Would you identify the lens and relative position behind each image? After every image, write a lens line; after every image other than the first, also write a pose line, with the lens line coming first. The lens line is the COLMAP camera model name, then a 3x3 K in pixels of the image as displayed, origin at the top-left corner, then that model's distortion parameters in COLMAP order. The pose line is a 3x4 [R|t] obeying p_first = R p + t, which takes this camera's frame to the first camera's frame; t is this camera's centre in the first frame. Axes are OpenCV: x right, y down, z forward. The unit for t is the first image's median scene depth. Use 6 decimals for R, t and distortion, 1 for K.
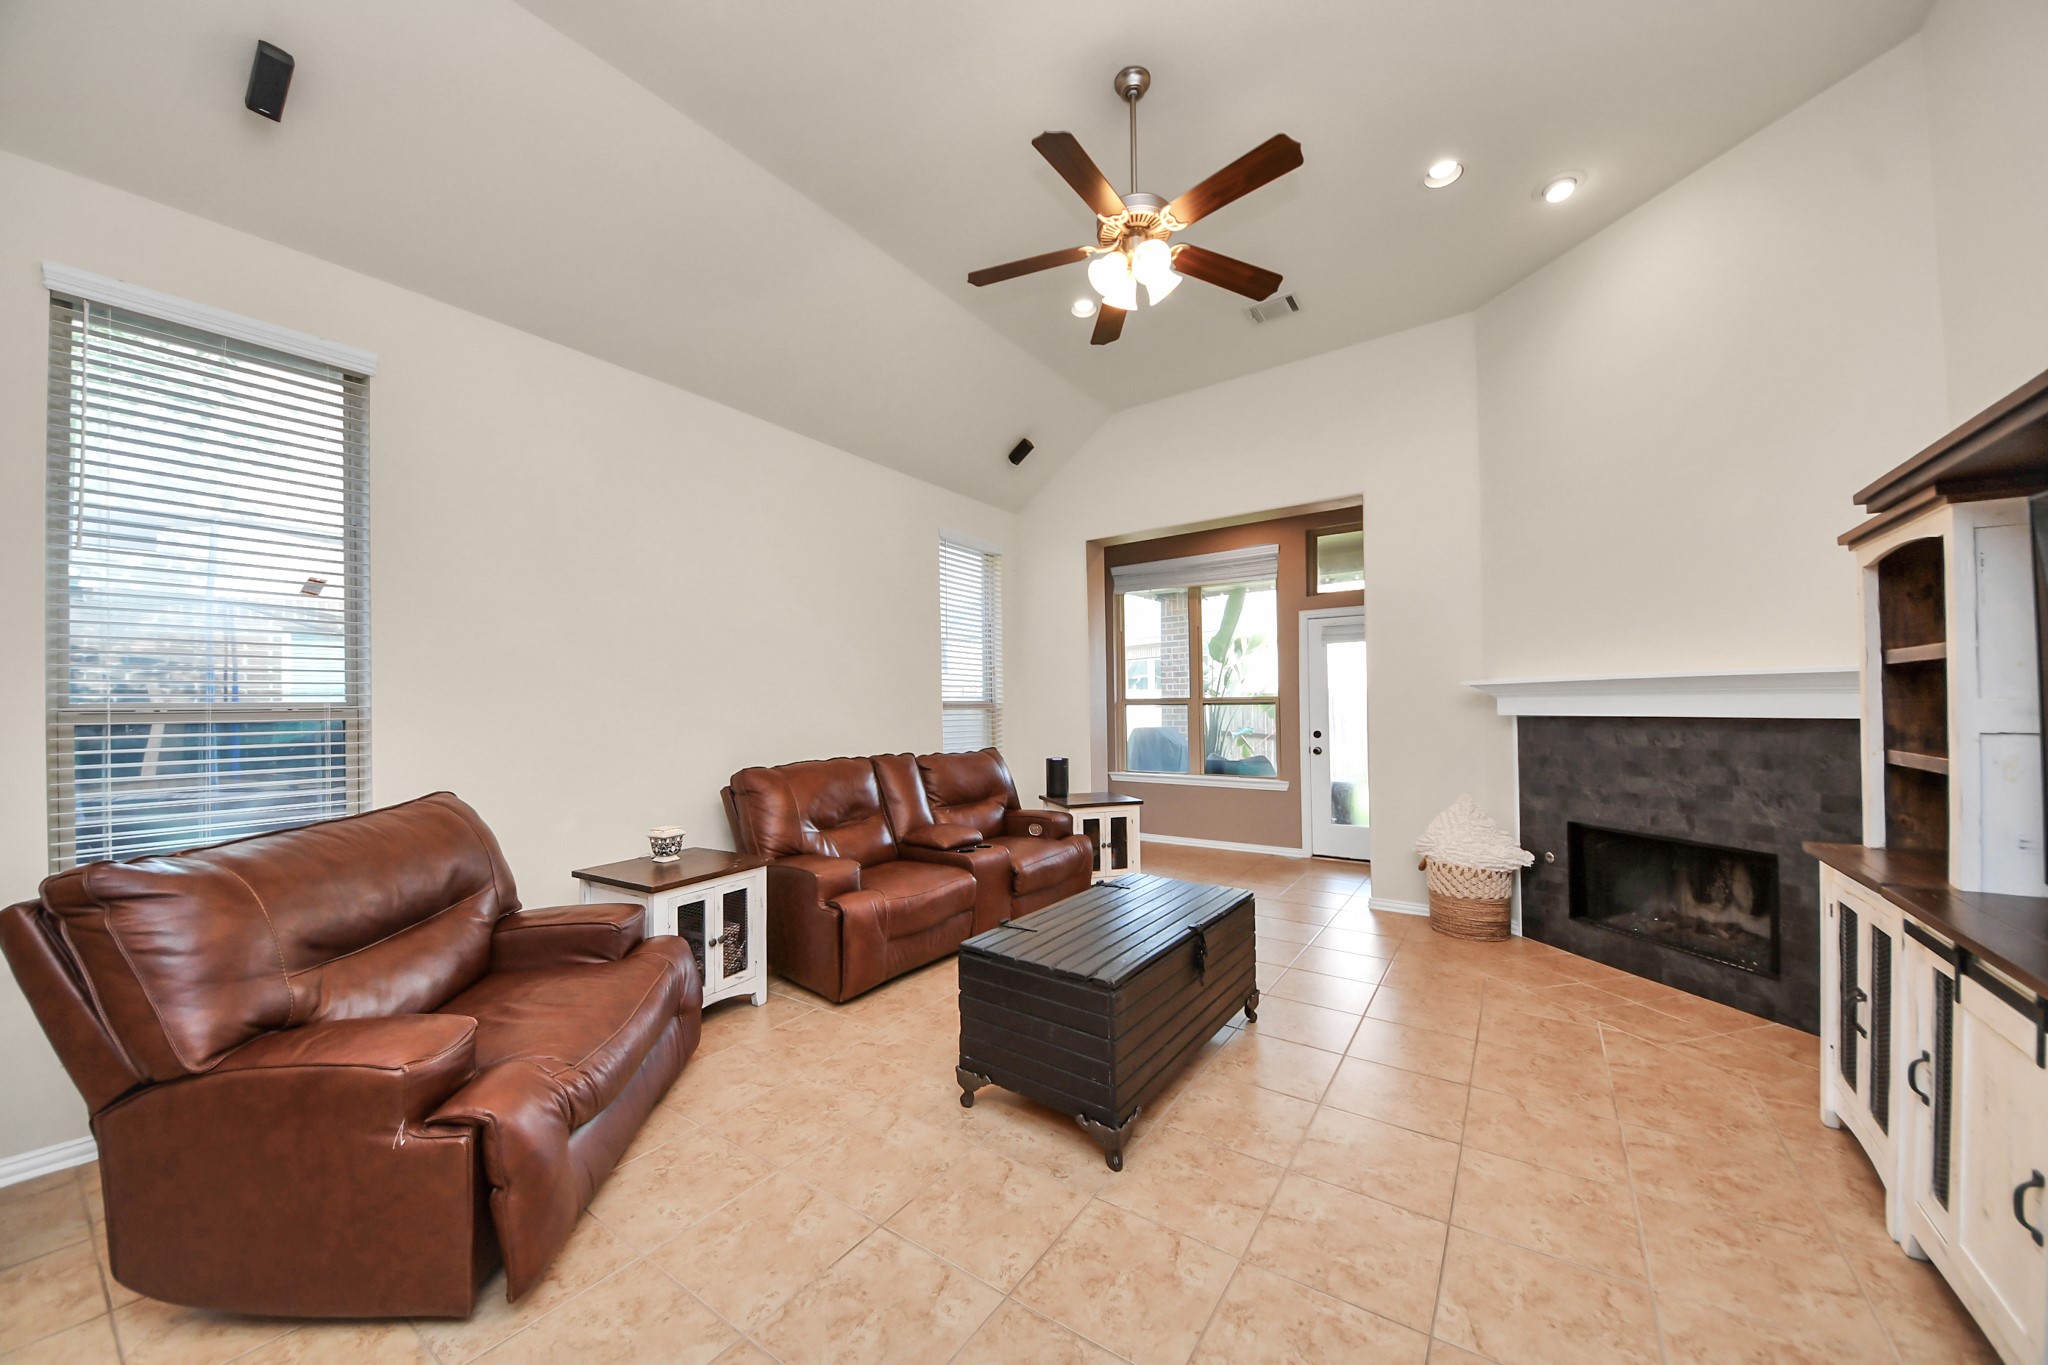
lens RADIAL K [[727.1, 0, 1022.2], [0, 727.1, 697.1], [0, 0, 1]] dist [0.001371, -0.001664]
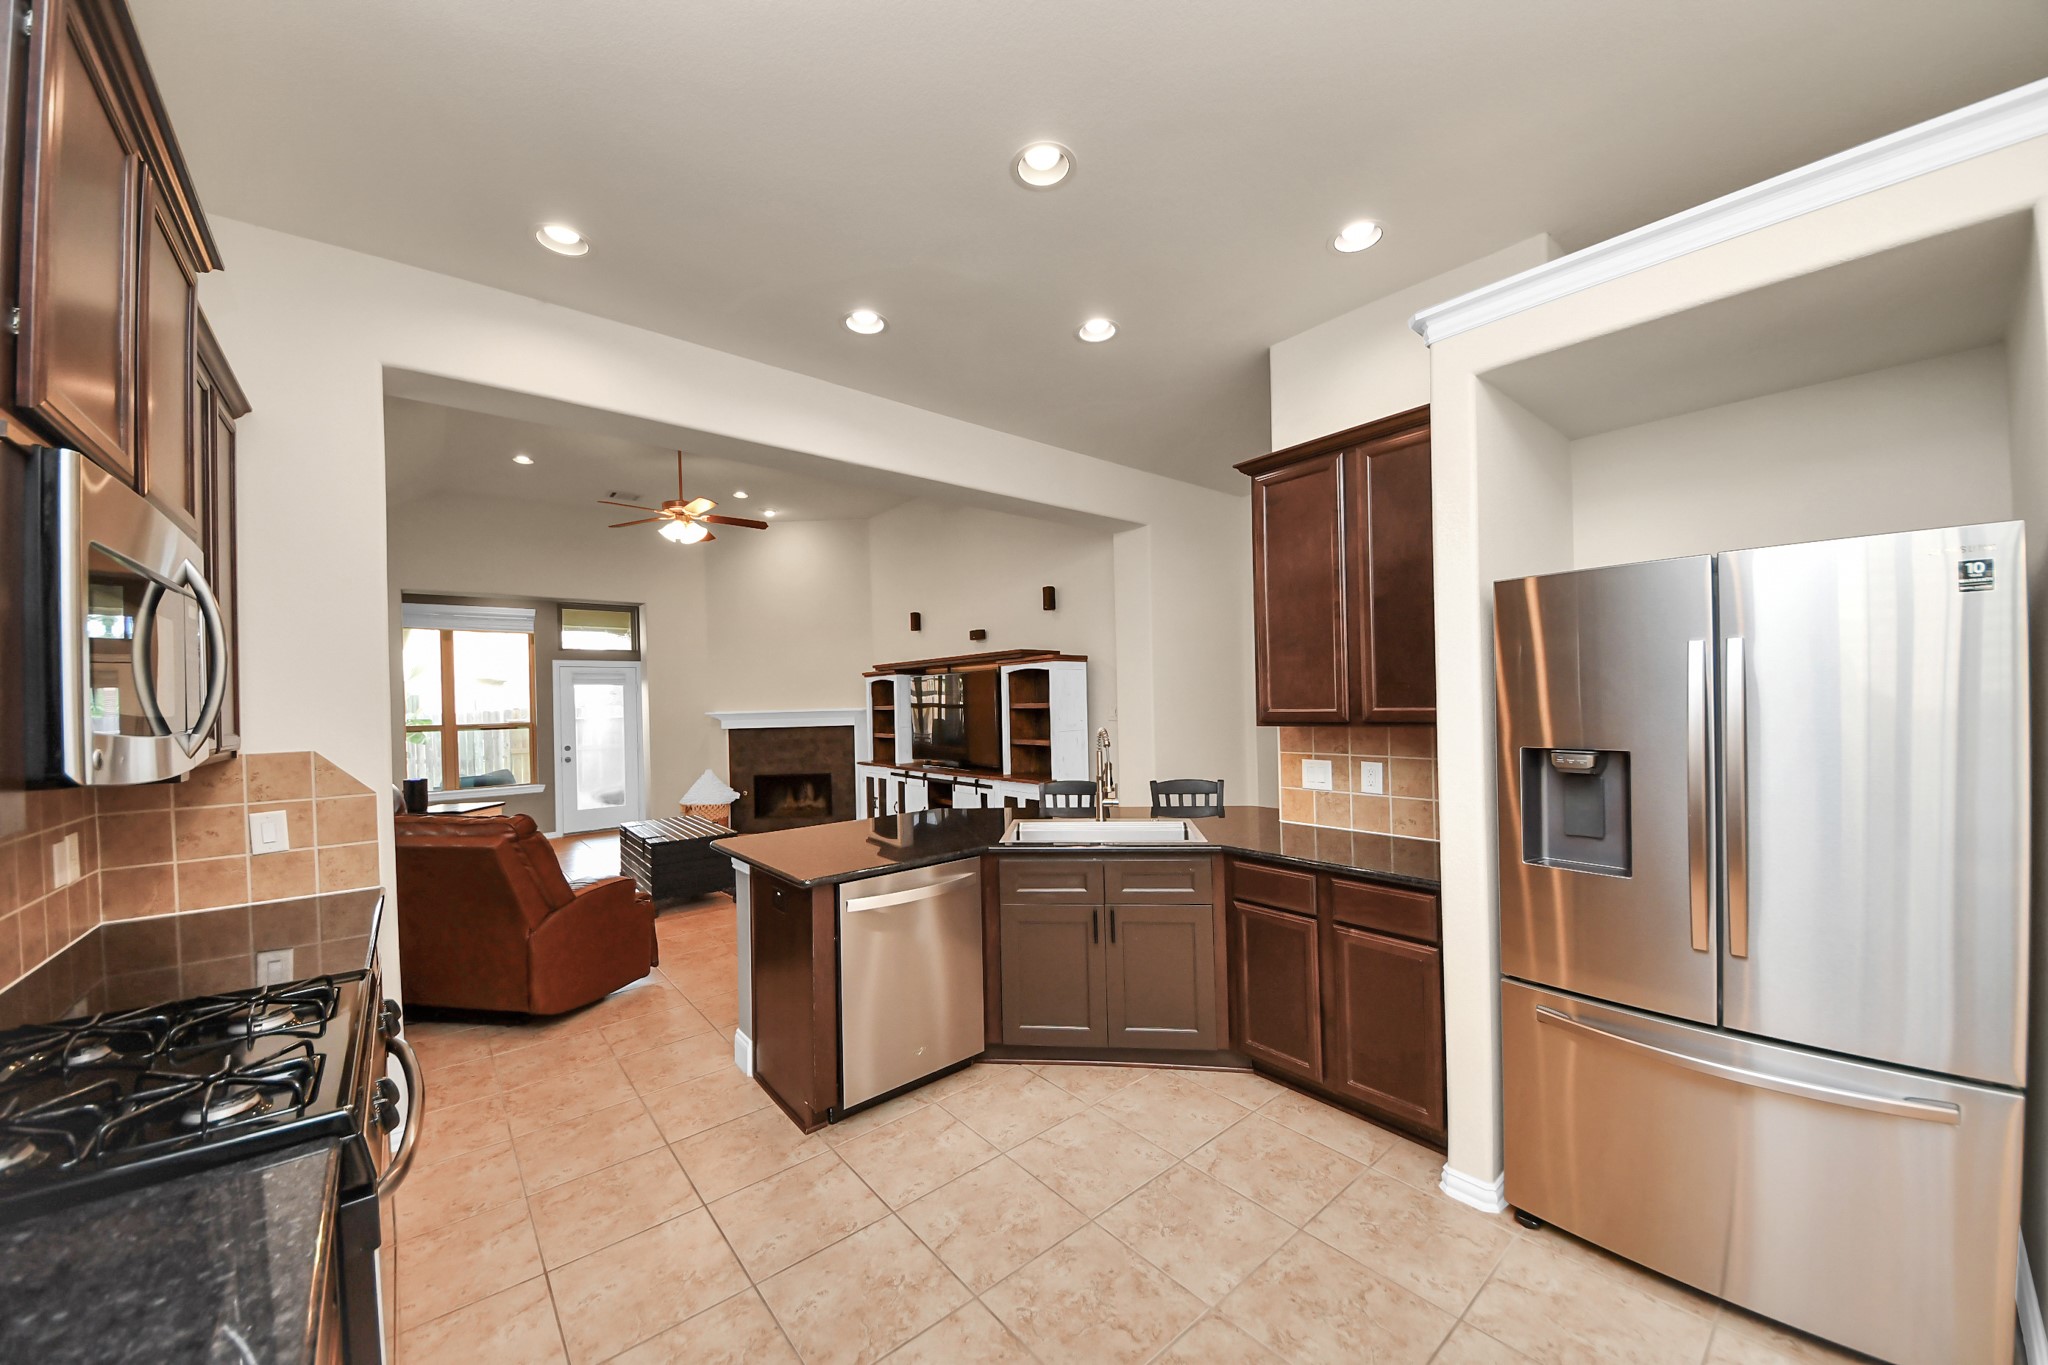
lens RADIAL K [[727.1, 0, 1039.2], [0, 727.1, 693.7], [0, 0, 1]] dist [0.001371, -0.001664]
pose [[0.250789, 0.011345, 0.967975, -1.169559], [0.014592, 0.999773, -0.015498, -0.030541], [-0.967932, 0.018012, 0.250566, -0.397351]]
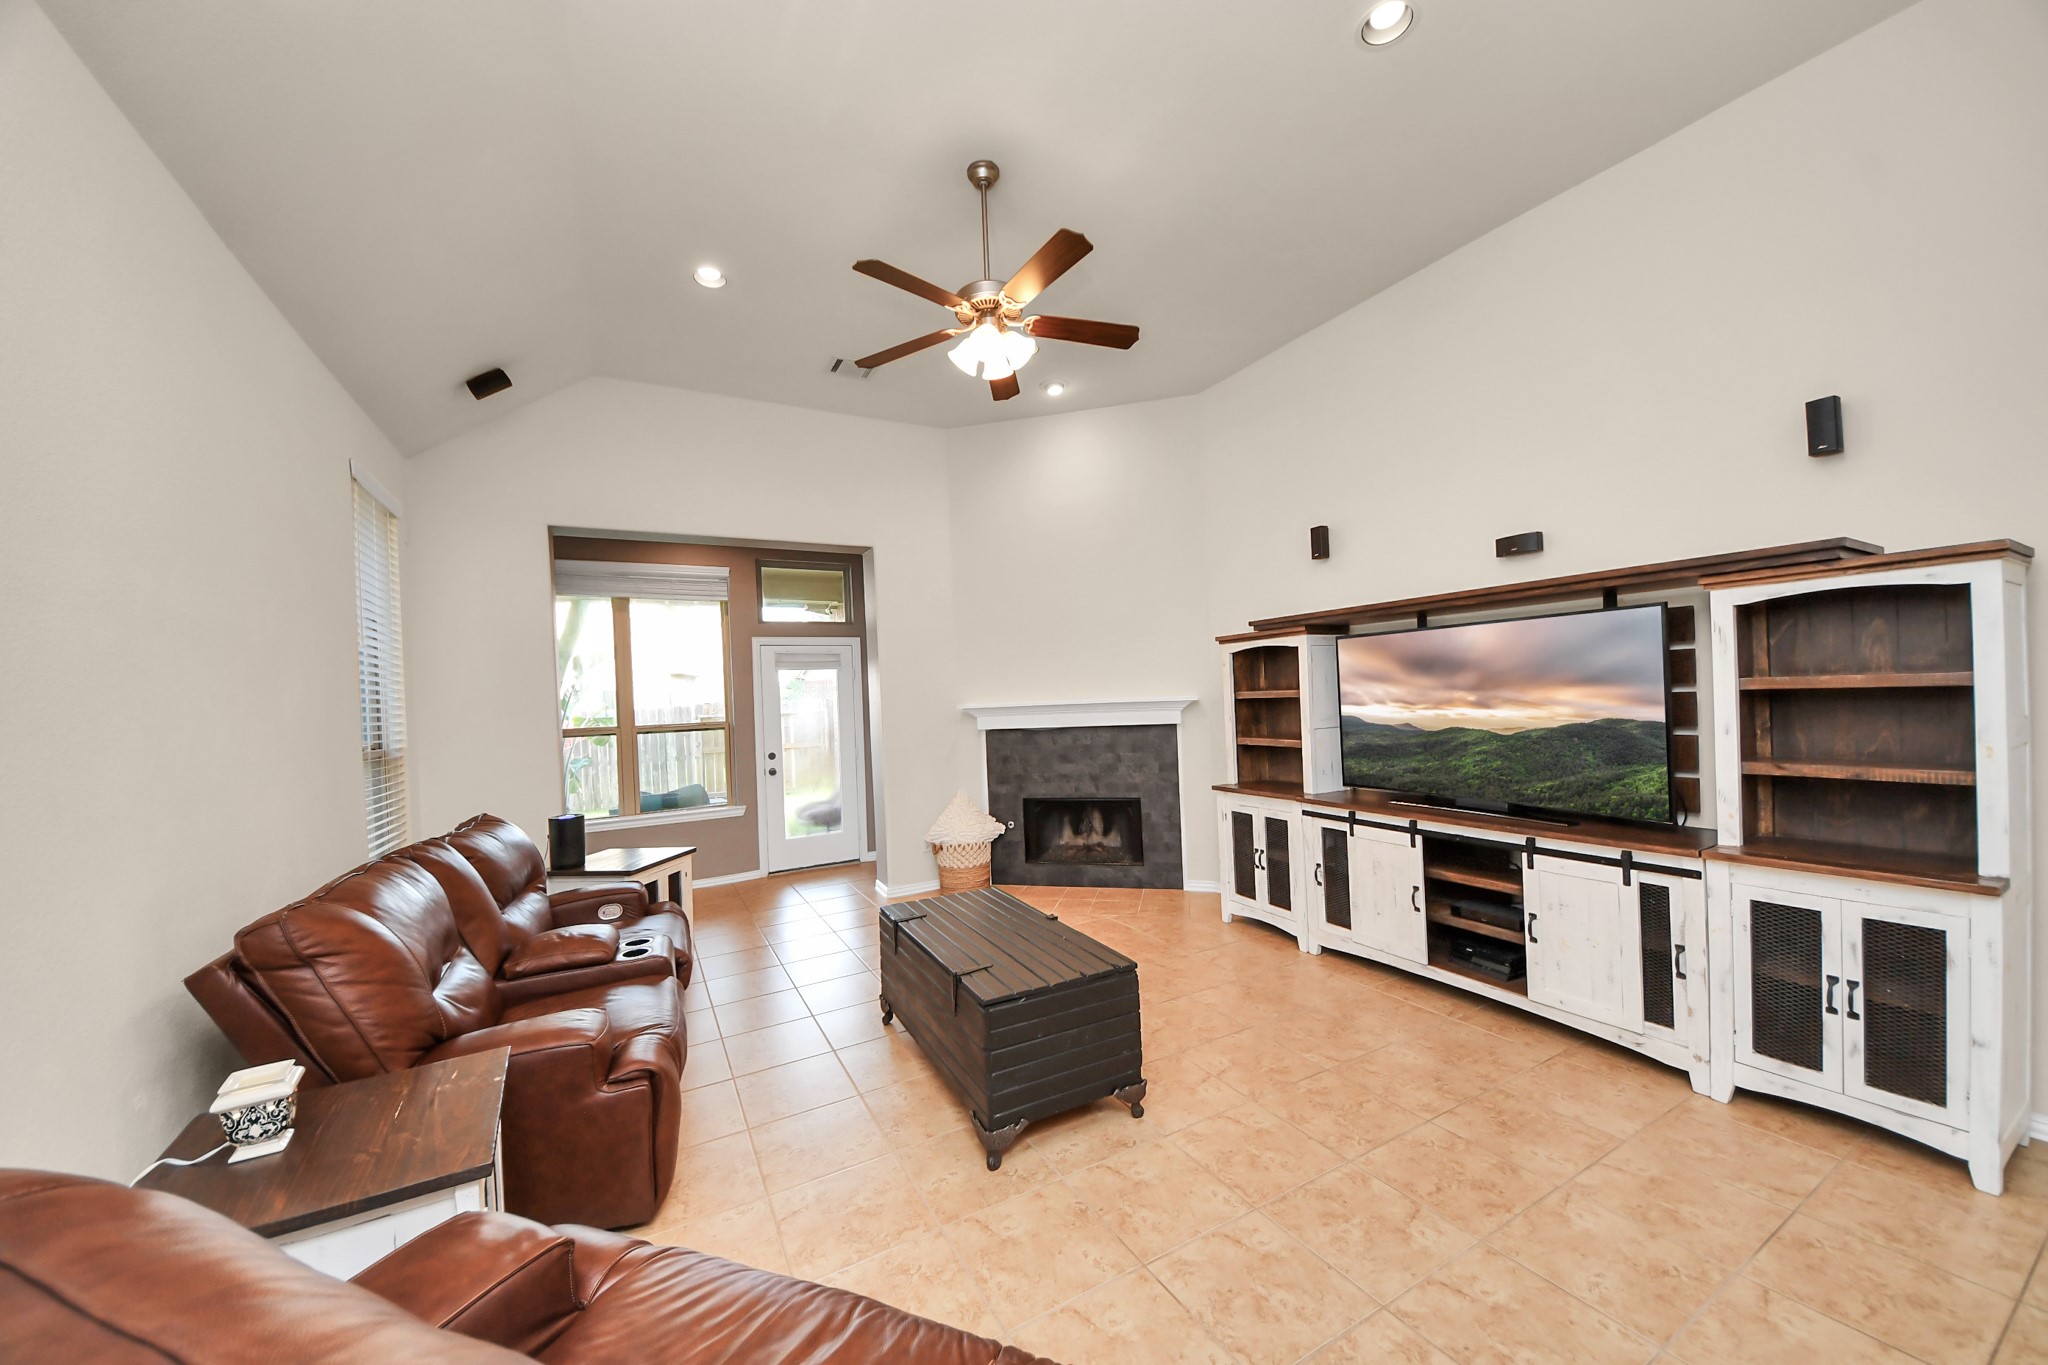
lens RADIAL K [[727.1, 0, 1012.4], [0, 727.1, 696.8], [0, 0, 1]] dist [0.001371, -0.001664]
pose [[0.460679, -0.013708, 0.887461, -0.571848], [0.029072, 0.999577, 0.000348, -0.037911], [-0.887090, 0.025640, 0.460883, 0.326815]]
